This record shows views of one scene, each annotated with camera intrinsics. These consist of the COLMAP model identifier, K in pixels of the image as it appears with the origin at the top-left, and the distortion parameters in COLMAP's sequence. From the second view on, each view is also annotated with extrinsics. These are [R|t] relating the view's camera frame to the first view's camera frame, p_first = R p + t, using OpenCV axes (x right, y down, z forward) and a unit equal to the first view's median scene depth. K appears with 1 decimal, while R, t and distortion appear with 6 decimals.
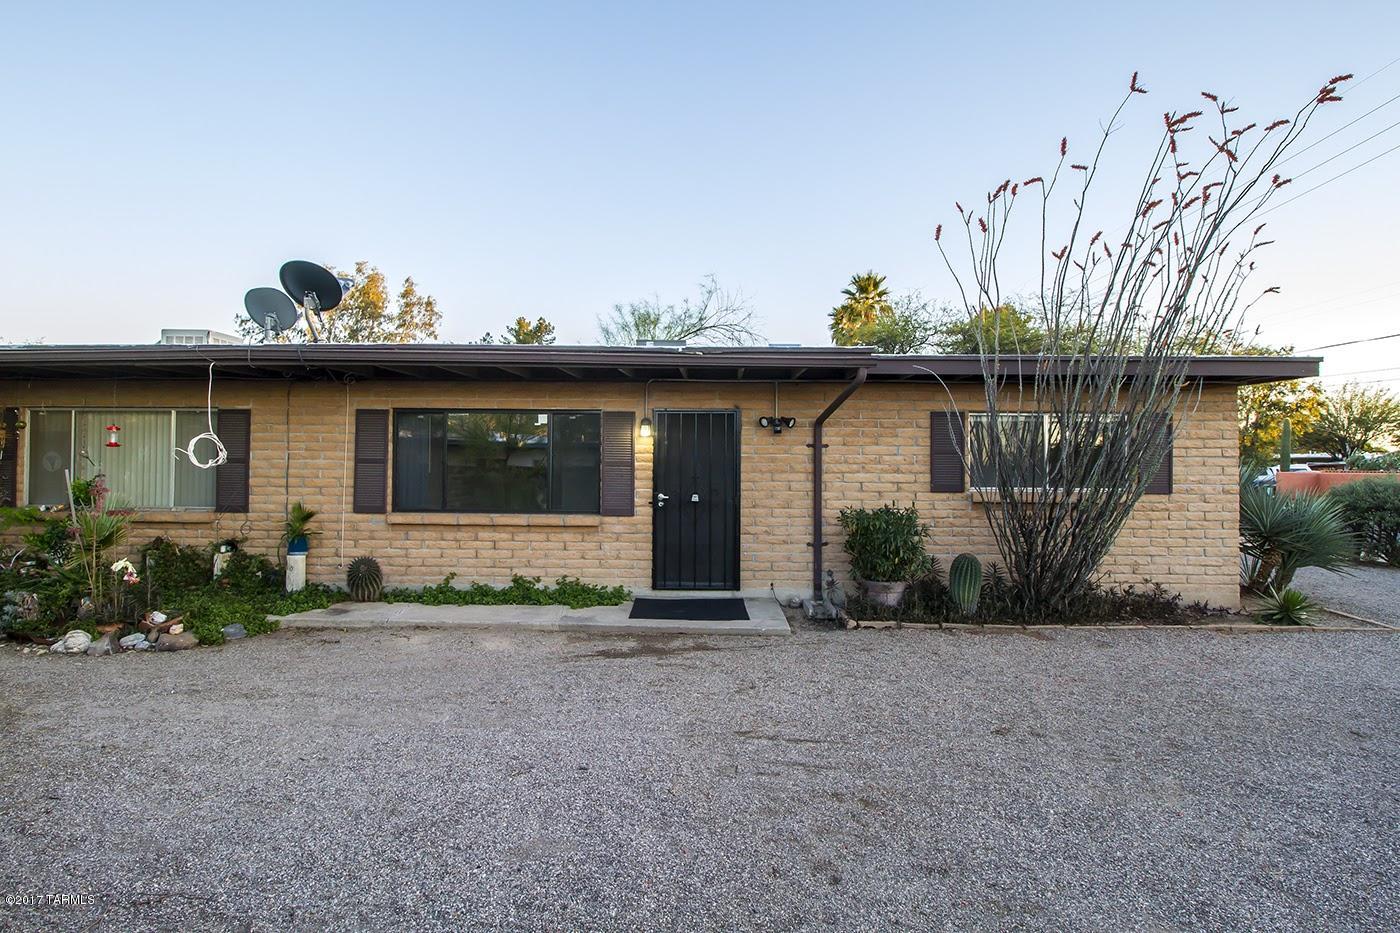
lens RADIAL K [[672.4, 0, 706.5], [0, 672.4, 460.5], [0, 0, 1]] dist [0.000136, -0.011305]
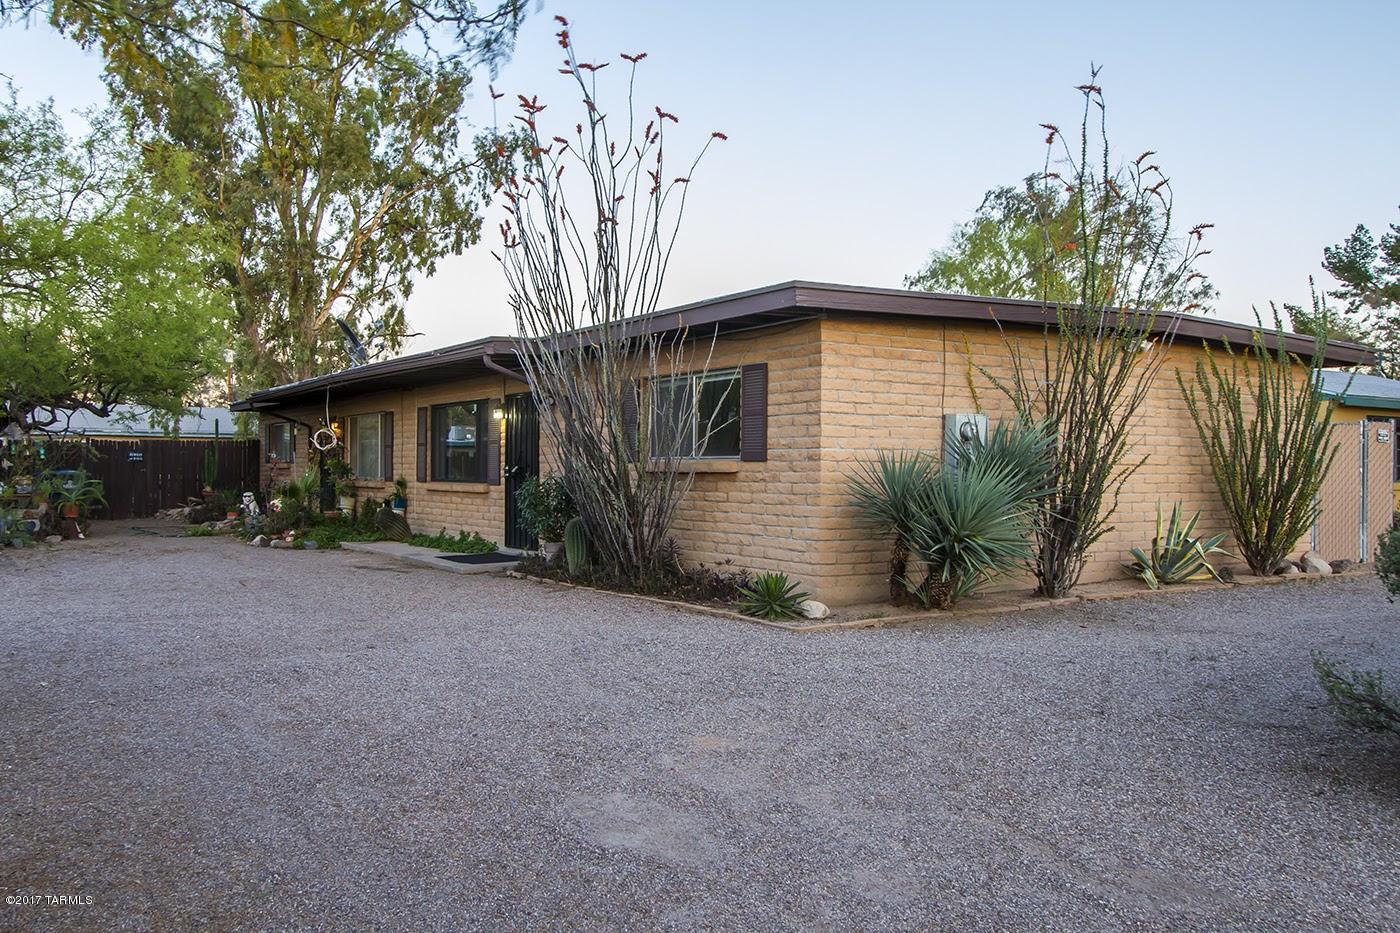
lens RADIAL K [[1139.8, 0, 658.9], [0, 1139.8, 486.4], [0, 0, 1]] dist [0.010358, 0.007149]
pose [[0.547591, 0.006910, -0.836717, 1.766100], [0.009522, 0.999850, 0.014490, 0.058568], [0.836692, -0.015902, 0.547443, 0.119723]]
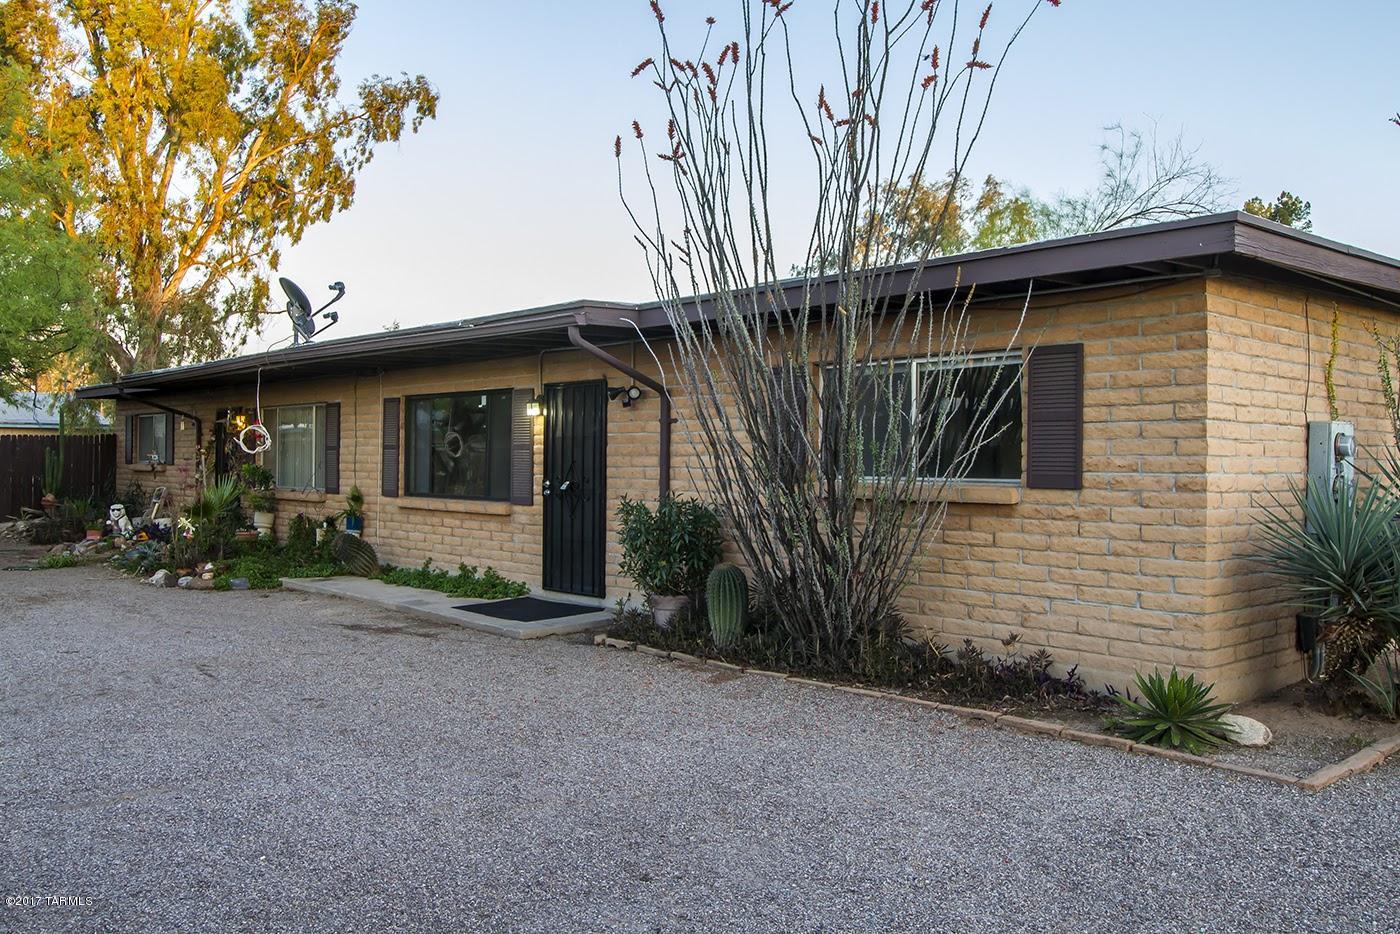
lens RADIAL K [[1126.5, 0, 700.0], [0, 1126.5, 467.0], [0, 0, 1]] dist [0.009543, 0.002208]
pose [[0.693067, 0.000975, -0.720872, 1.128385], [0.007301, 0.999938, 0.008373, 0.020864], [0.720836, -0.011066, 0.693017, 0.125298]]
